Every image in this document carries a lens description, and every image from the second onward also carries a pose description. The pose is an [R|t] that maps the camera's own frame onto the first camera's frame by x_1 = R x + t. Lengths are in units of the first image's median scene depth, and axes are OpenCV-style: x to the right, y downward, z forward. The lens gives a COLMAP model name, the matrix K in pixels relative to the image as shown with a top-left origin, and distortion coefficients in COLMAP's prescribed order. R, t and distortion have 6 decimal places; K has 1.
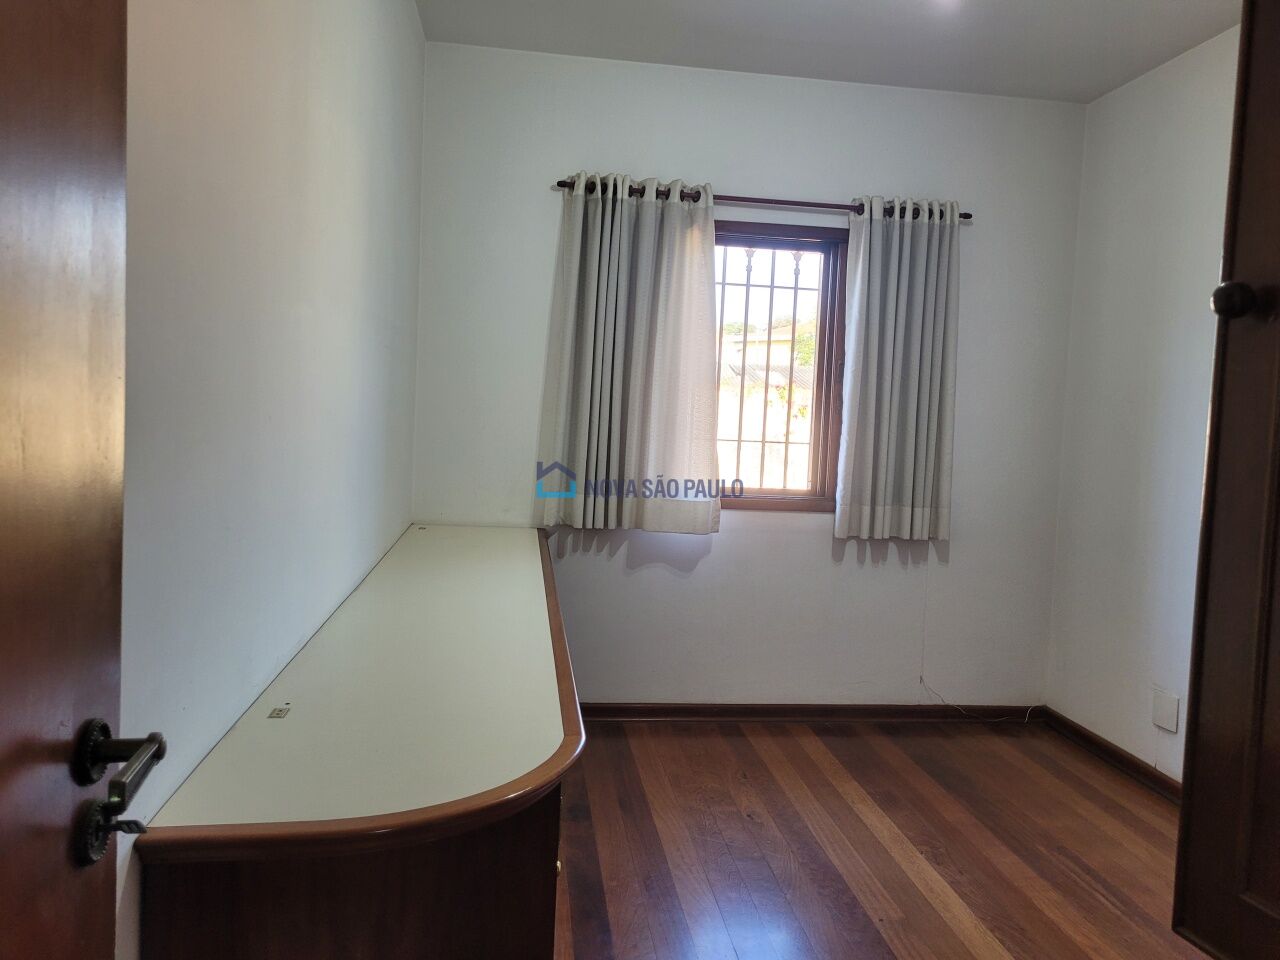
lens RADIAL K [[975.1, 0, 605.2], [0, 975.1, 479.6], [0, 0, 1]] dist [0.049231, -0.043512]
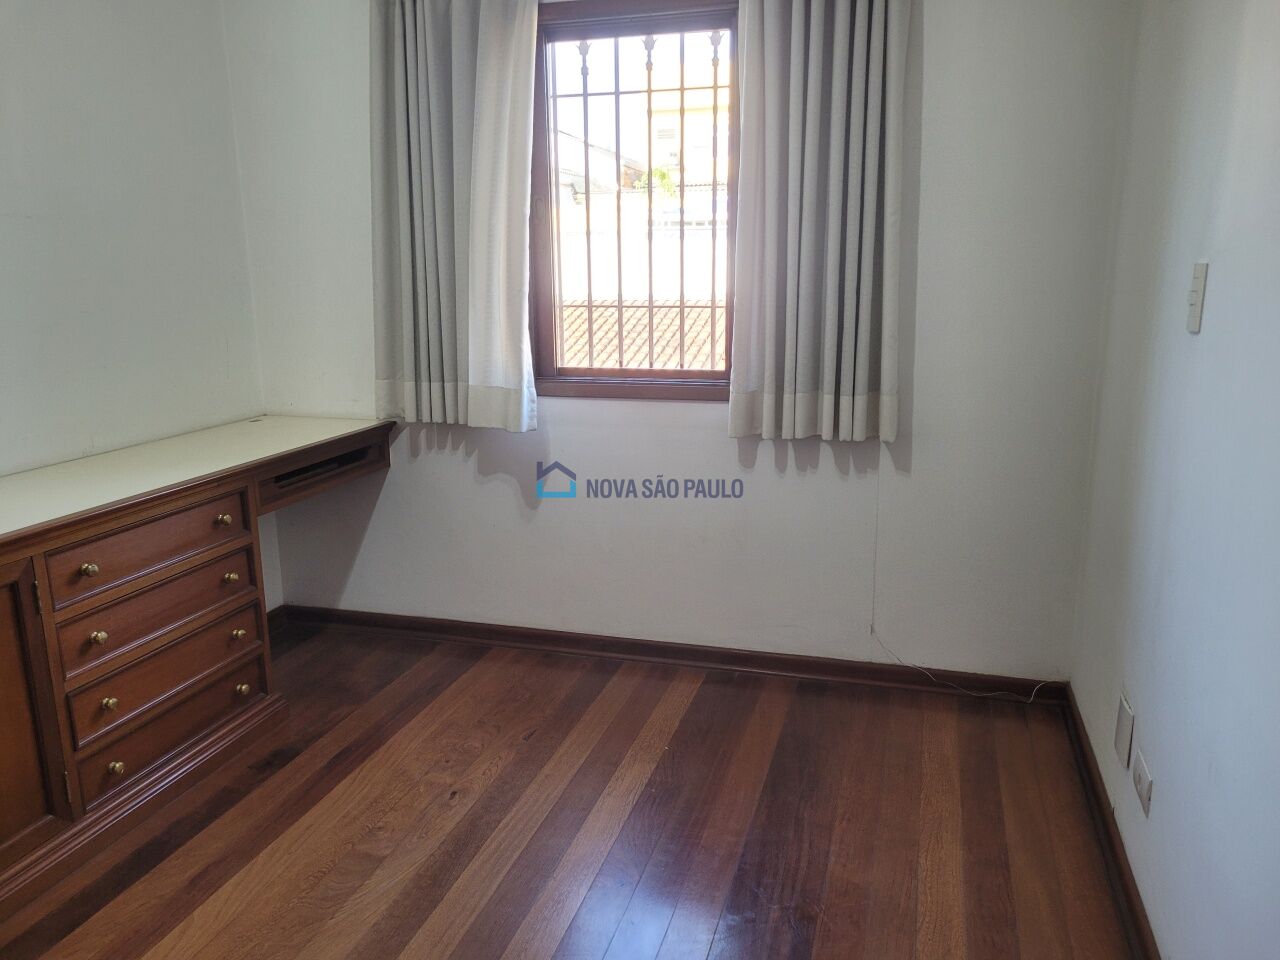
lens RADIAL K [[975.1, 0, 648.2], [0, 975.1, 477.1], [0, 0, 1]] dist [0.049231, -0.043512]
pose [[0.906408, 0.037078, -0.420773, 0.490327], [0.029561, 0.988129, 0.150753, -0.023360], [0.421368, -0.149082, 0.894552, 0.306195]]
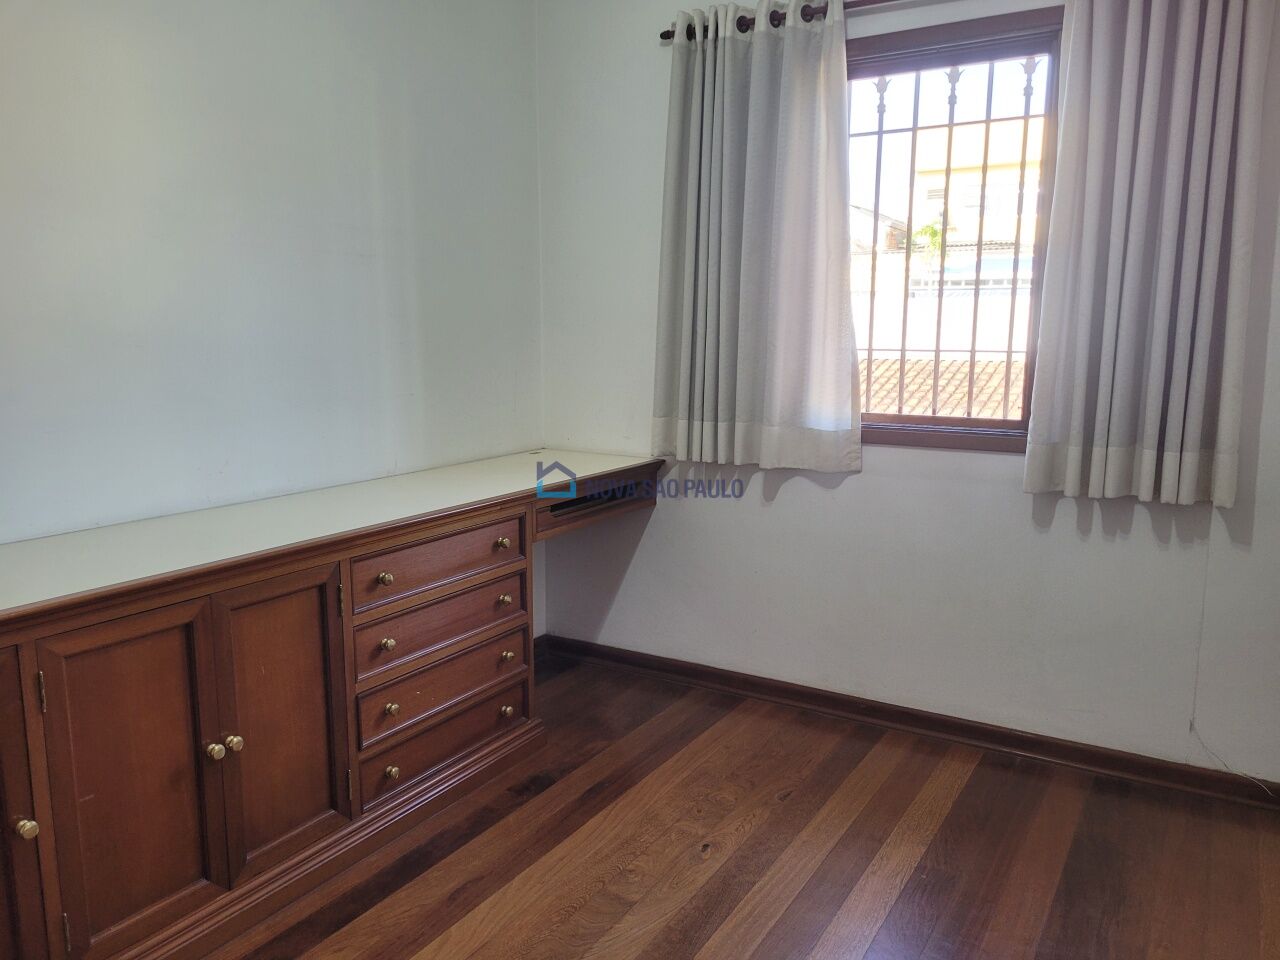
lens RADIAL K [[975.1, 0, 650.4], [0, 975.1, 475.8], [0, 0, 1]] dist [0.049231, -0.043512]
pose [[0.772596, 0.054569, -0.632549, 0.460923], [-0.001455, 0.996449, 0.084185, -0.007774], [0.634897, -0.064121, 0.769932, 0.317447]]
